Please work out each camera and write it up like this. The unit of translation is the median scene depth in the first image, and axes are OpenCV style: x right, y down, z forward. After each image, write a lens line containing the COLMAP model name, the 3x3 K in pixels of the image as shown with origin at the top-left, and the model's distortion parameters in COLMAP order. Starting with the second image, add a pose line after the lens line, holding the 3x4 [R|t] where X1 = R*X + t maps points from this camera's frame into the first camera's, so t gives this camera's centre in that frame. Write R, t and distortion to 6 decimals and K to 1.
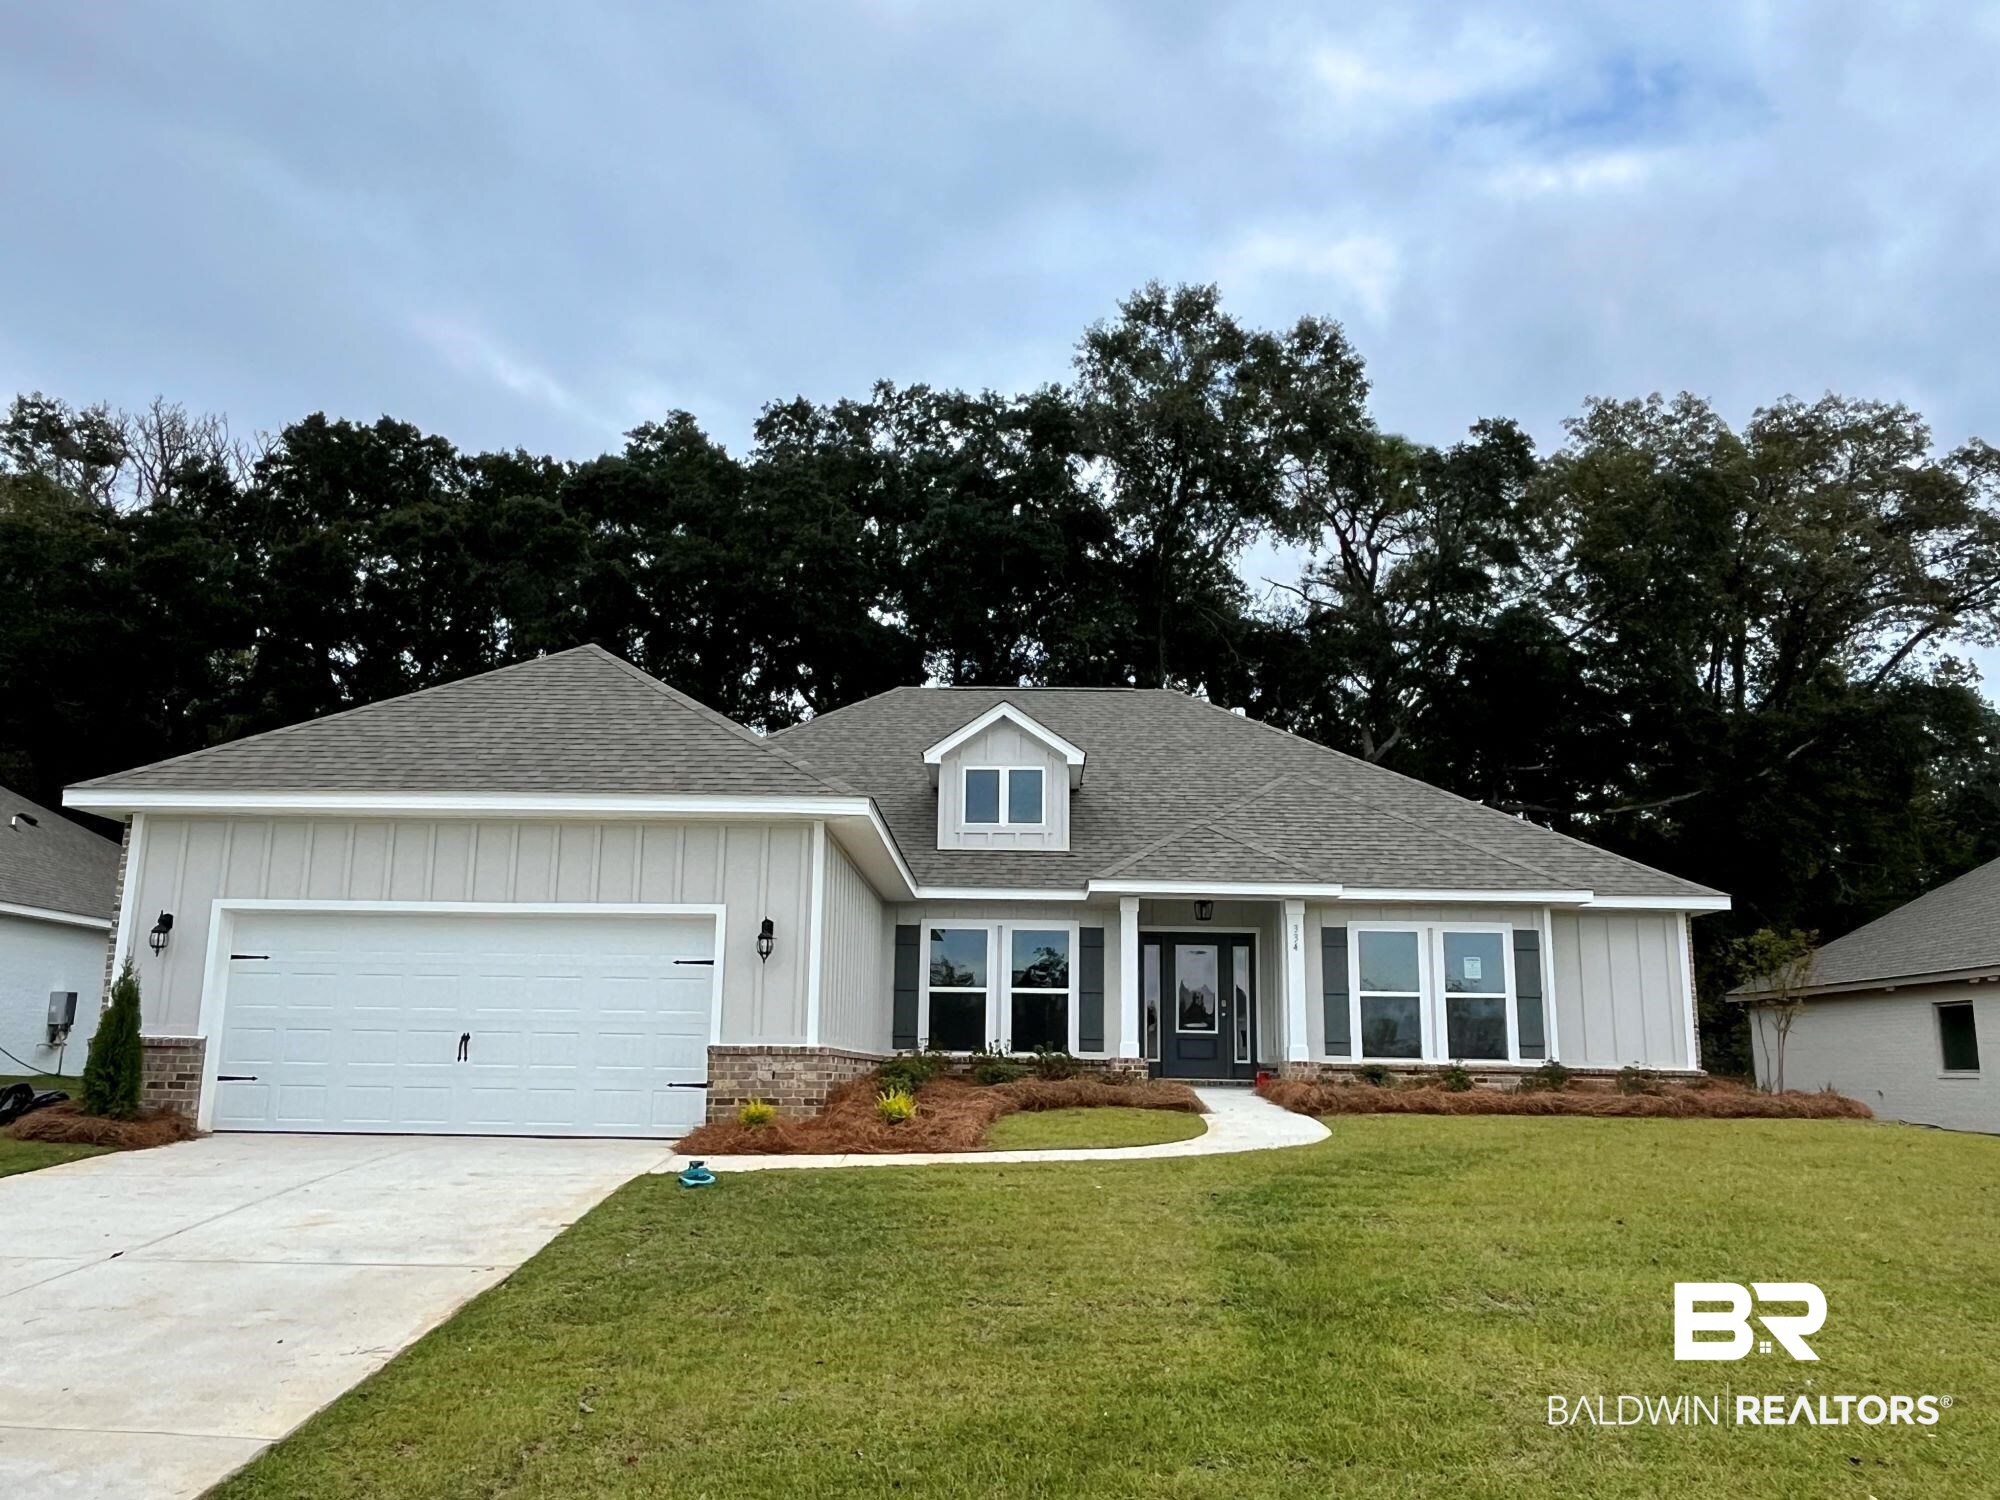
lens RADIAL K [[1514.3, 0, 990.8], [0, 1514.3, 753.6], [0, 0, 1]] dist [-0.003509, -0.001570]
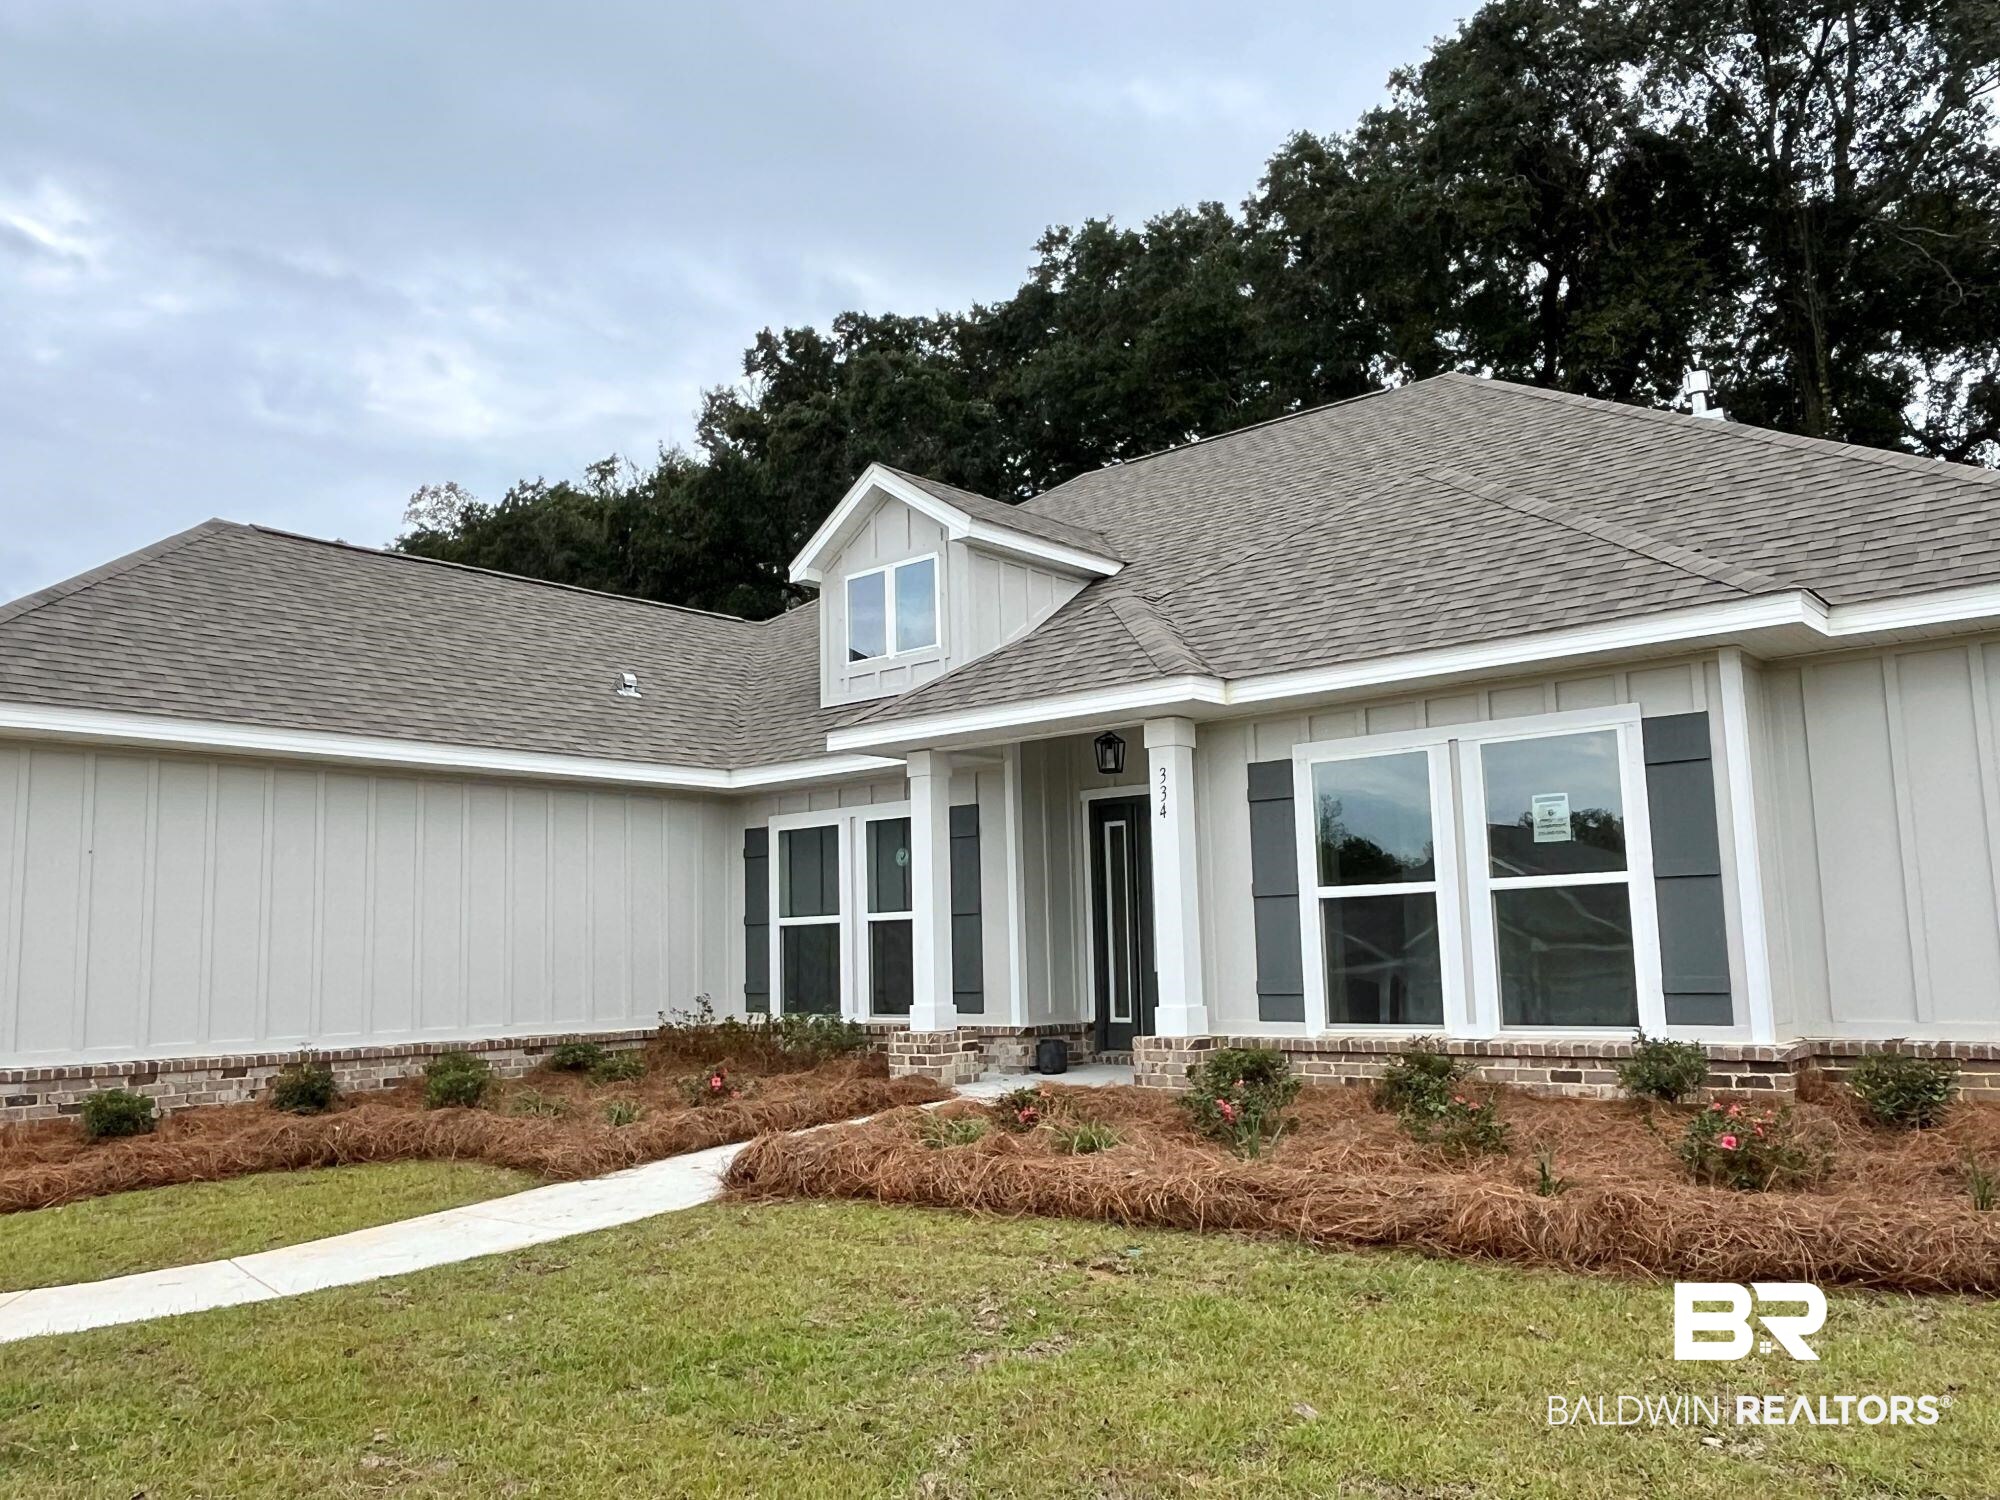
lens RADIAL K [[1514.3, 0, 996.1], [0, 1514.3, 757.5], [0, 0, 1]] dist [-0.003509, -0.001570]
pose [[0.776078, -0.116877, -0.619711, 0.445647], [0.167403, 0.985602, 0.023759, 0.083690], [0.608012, -0.122180, 0.784470, 0.539402]]
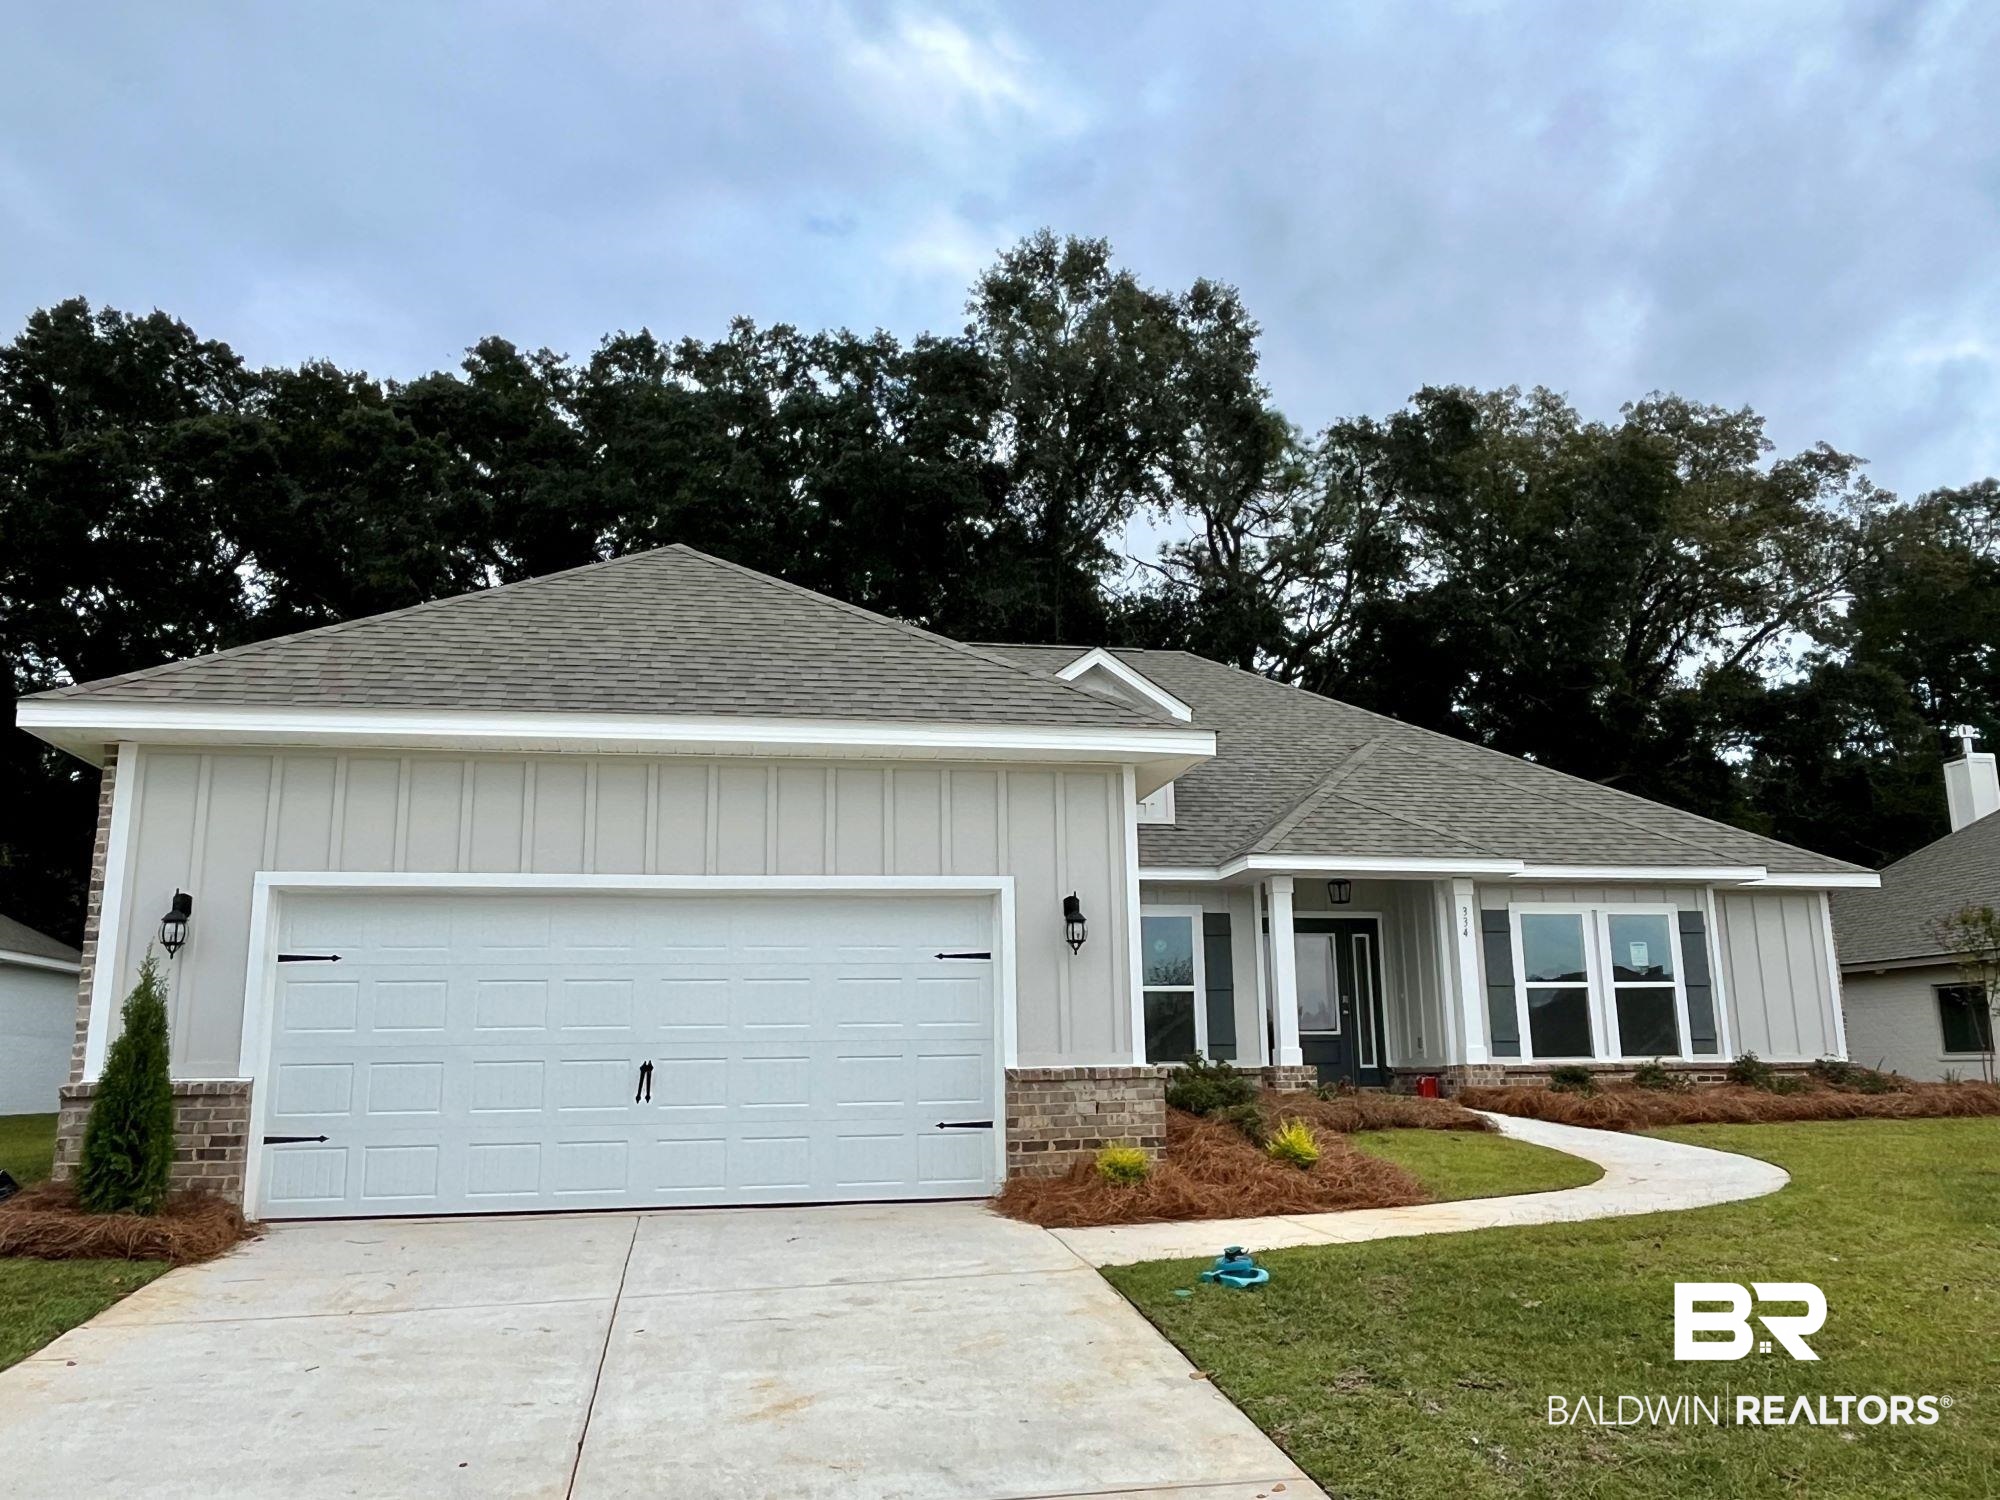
lens RADIAL K [[1514.3, 0, 990.5], [0, 1514.3, 747.7], [0, 0, 1]] dist [-0.003509, -0.001570]
pose [[0.979294, 0.013188, 0.202015, -0.228375], [-0.012201, 0.999907, -0.006130, 0.028701], [-0.202077, 0.003538, 0.979363, 0.193127]]
